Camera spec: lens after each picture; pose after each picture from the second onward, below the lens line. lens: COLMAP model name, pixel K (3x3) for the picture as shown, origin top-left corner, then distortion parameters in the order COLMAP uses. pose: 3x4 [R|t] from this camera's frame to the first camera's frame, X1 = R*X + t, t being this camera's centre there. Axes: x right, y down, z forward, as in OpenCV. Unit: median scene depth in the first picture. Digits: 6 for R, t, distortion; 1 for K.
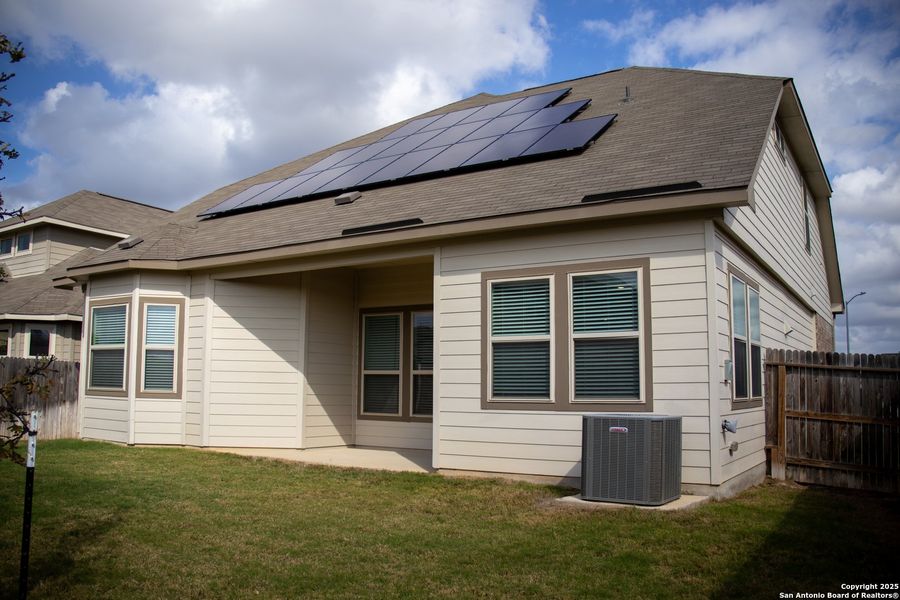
lens RADIAL K [[745.6, 0, 449.2], [0, 745.6, 300.4], [0, 0, 1]] dist [-0.168908, 0.047458]
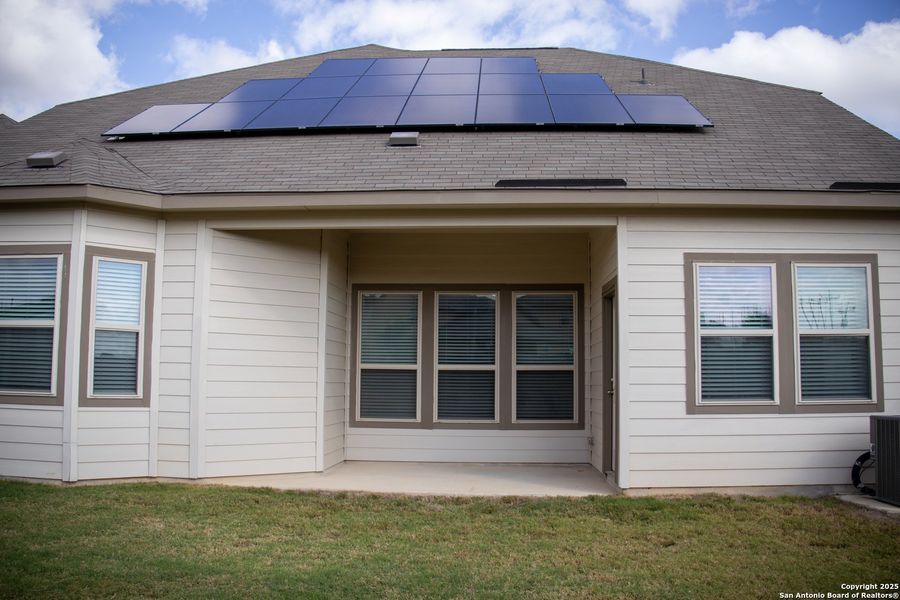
lens RADIAL K [[745.6, 0, 453.2], [0, 745.6, 300.8], [0, 0, 1]] dist [-0.168908, 0.047458]
pose [[0.872218, 0.049387, 0.486618, -0.458239], [-0.058082, 0.998308, 0.002787, 0.023017], [-0.485657, -0.030694, 0.873610, 0.309215]]
